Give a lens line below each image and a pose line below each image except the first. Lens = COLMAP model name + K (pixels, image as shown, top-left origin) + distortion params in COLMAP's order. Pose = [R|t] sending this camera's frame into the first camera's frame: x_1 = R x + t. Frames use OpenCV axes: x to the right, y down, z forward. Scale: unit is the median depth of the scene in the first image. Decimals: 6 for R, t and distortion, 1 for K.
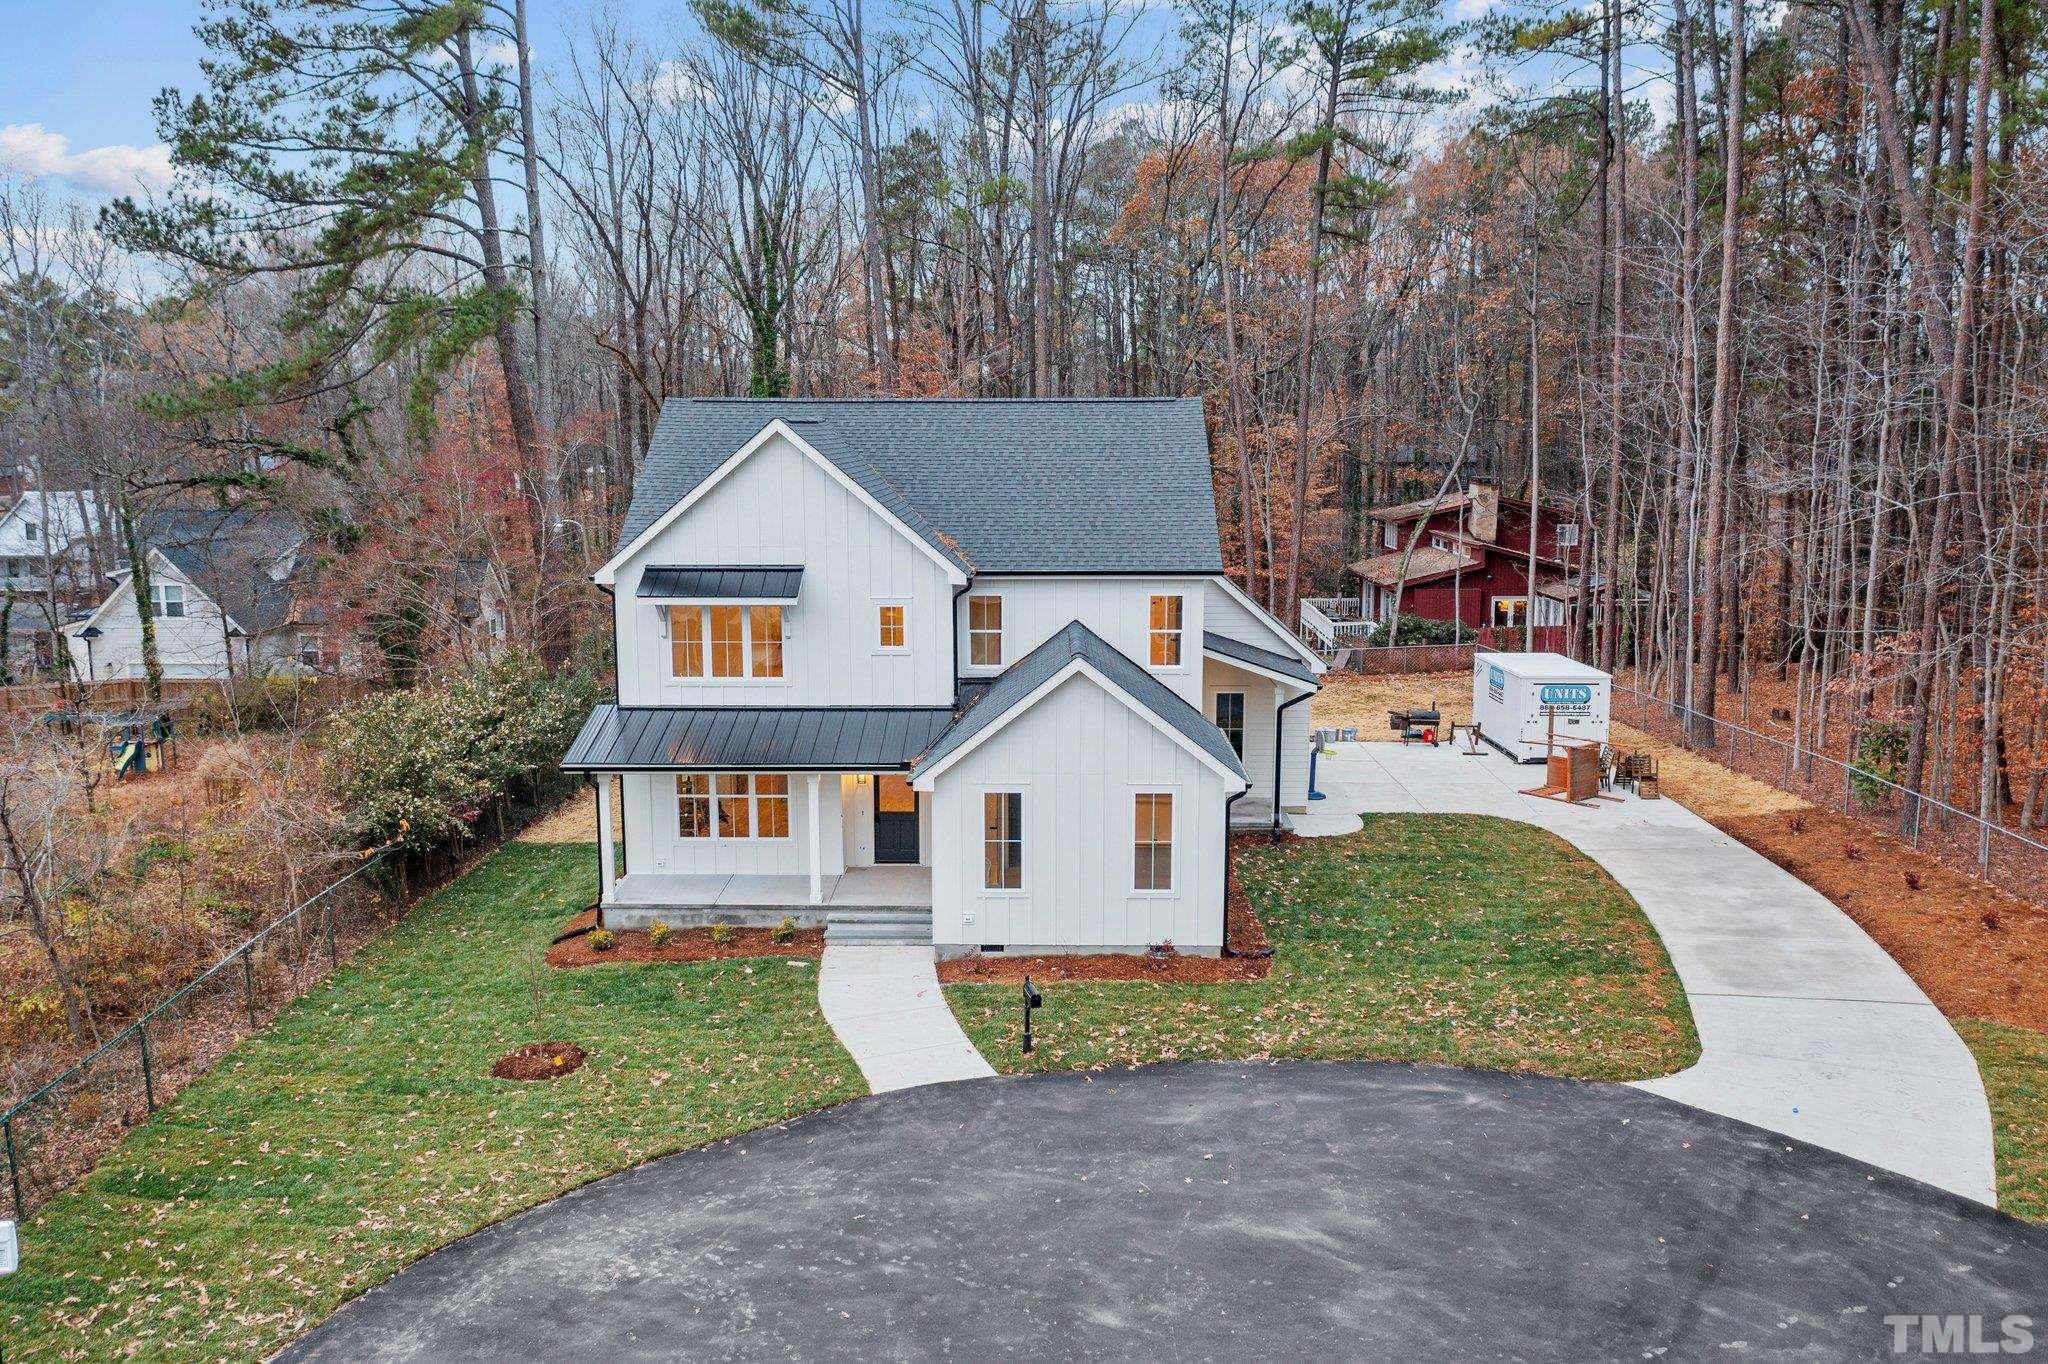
lens RADIAL K [[1622.0, 0, 1014.2], [0, 1622.0, 649.6], [0, 0, 1]] dist [0.003899, 0.003163]
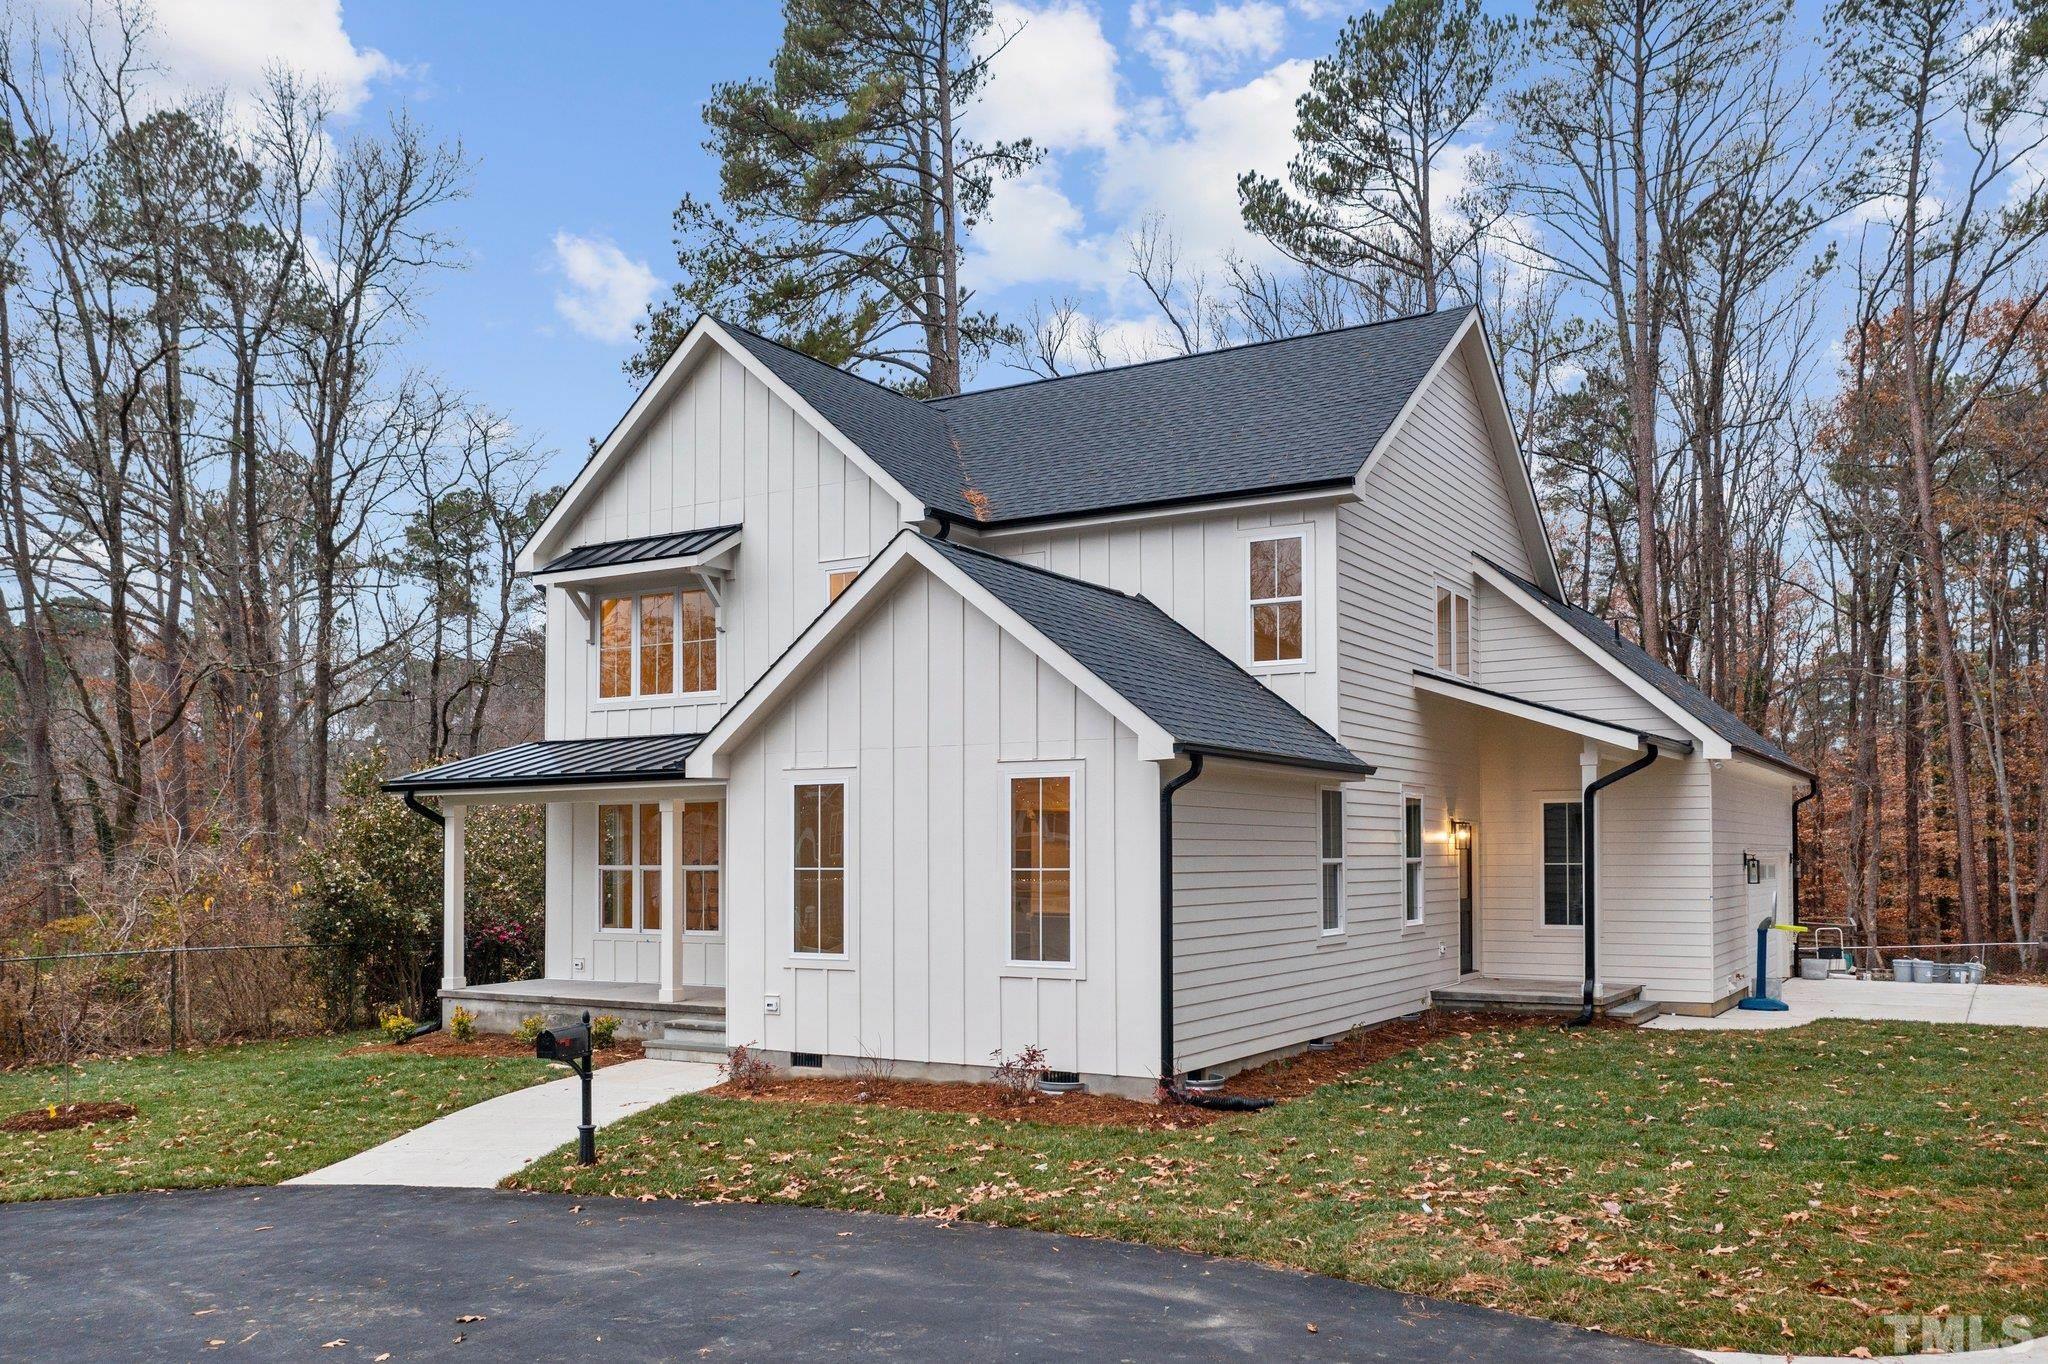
lens RADIAL K [[1664.1, 0, 1021.7], [0, 1664.1, 786.8], [0, 0, 1]] dist [0.000360, 0.002448]
pose [[0.871834, -0.019599, -0.489409, 0.335966], [-0.068059, 0.984658, -0.160673, 0.171892], [0.485049, 0.173389, 0.857125, 0.490814]]
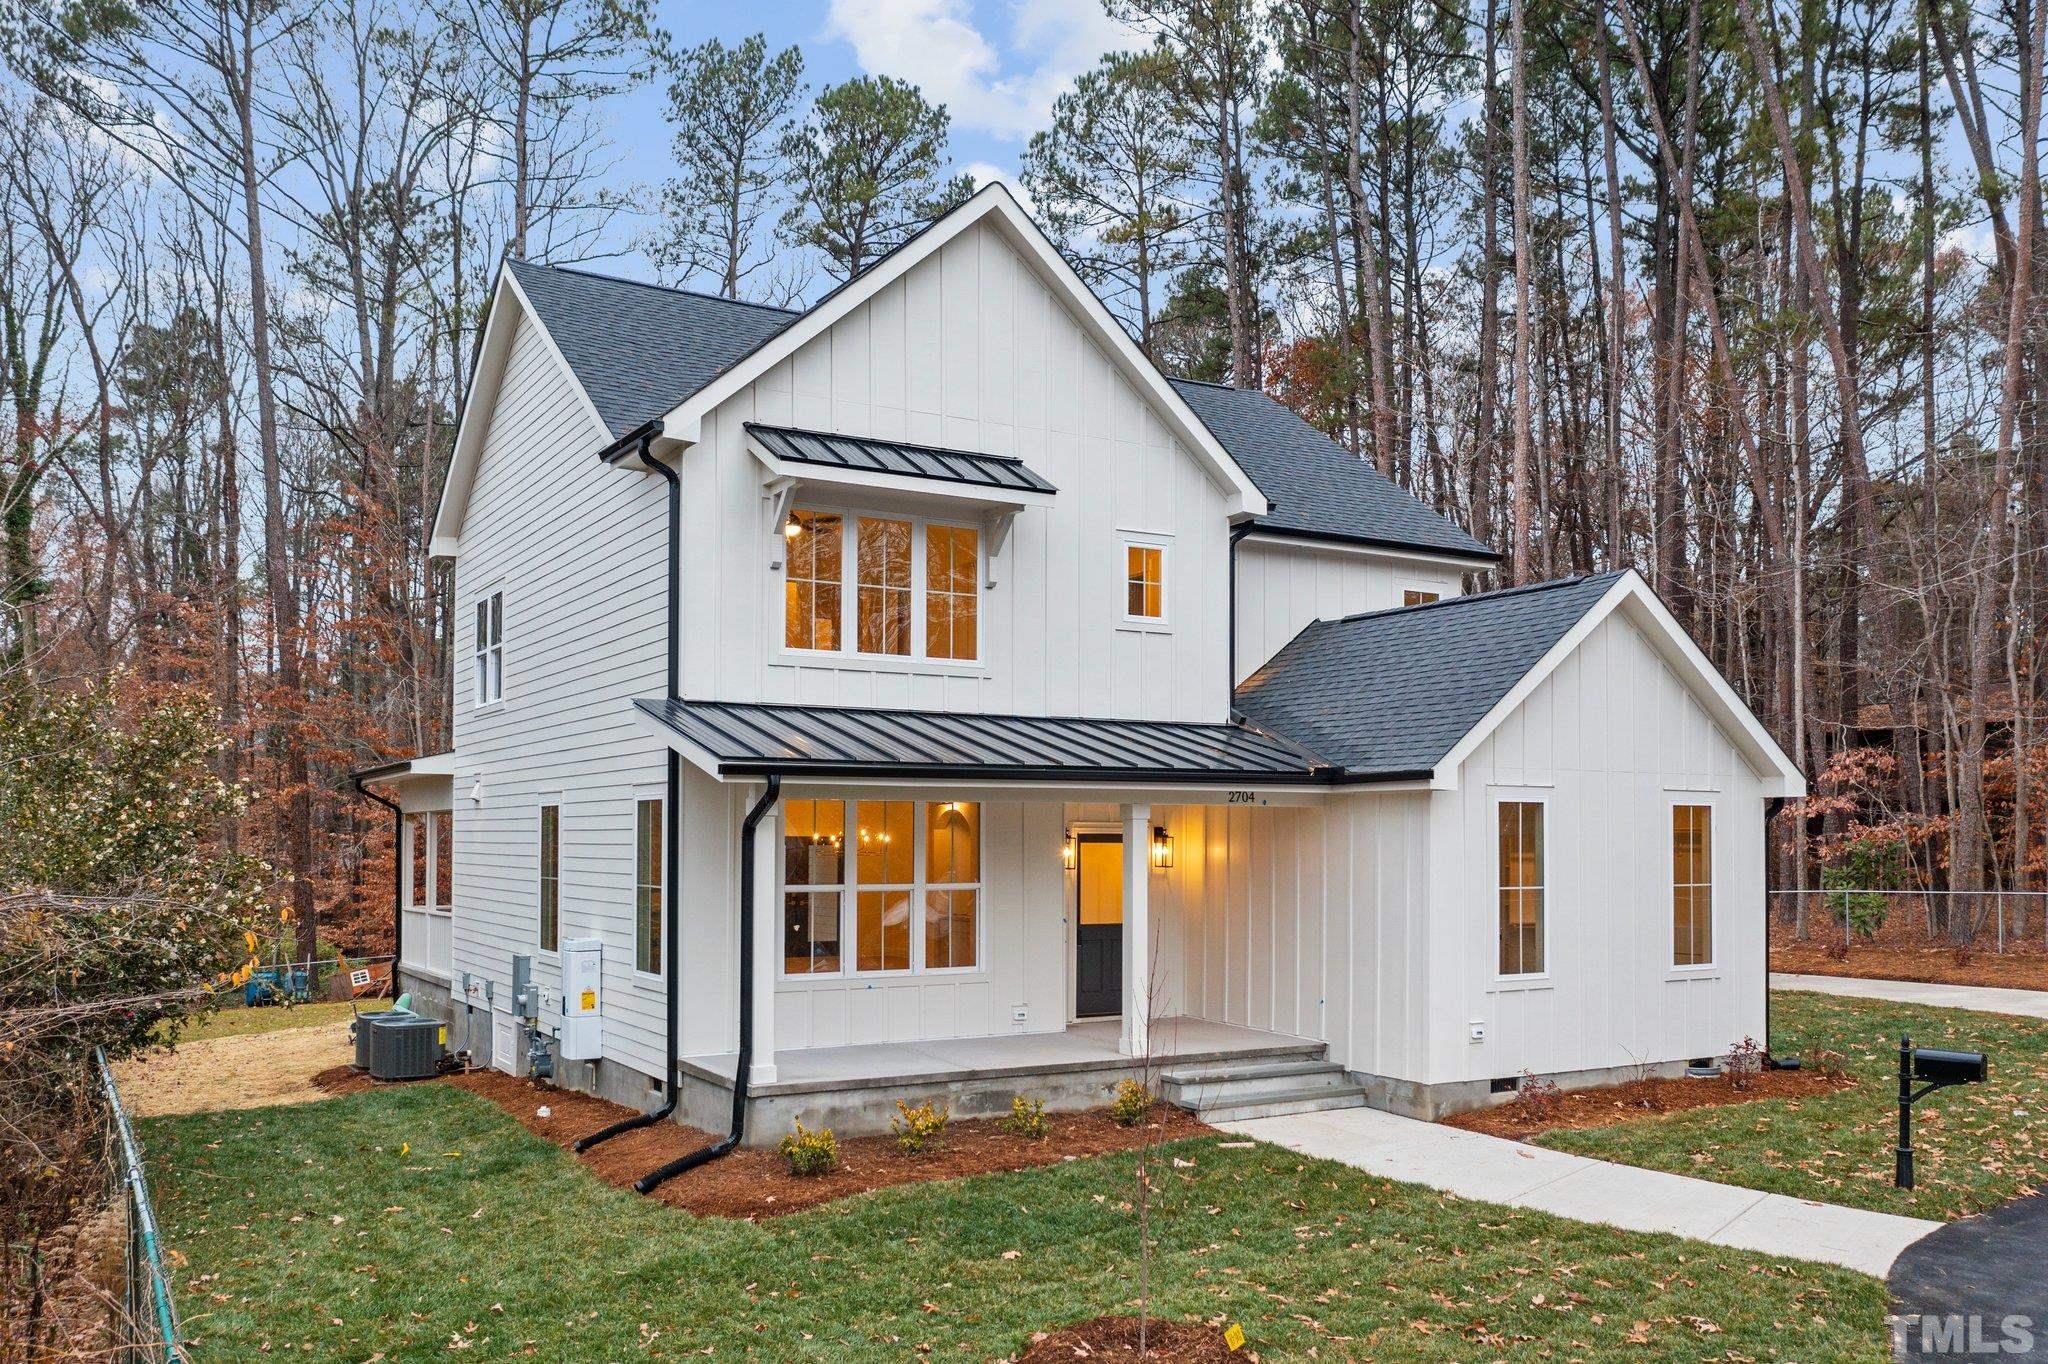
lens RADIAL K [[1664.1, 0, 1021.7], [0, 1664.1, 786.8], [0, 0, 1]] dist [0.000360, 0.002448]
pose [[0.848083, 0.022054, 0.529405, -0.448762], [0.069186, 0.985970, -0.151907, 0.152499], [-0.525327, 0.165457, 0.834659, 0.567249]]
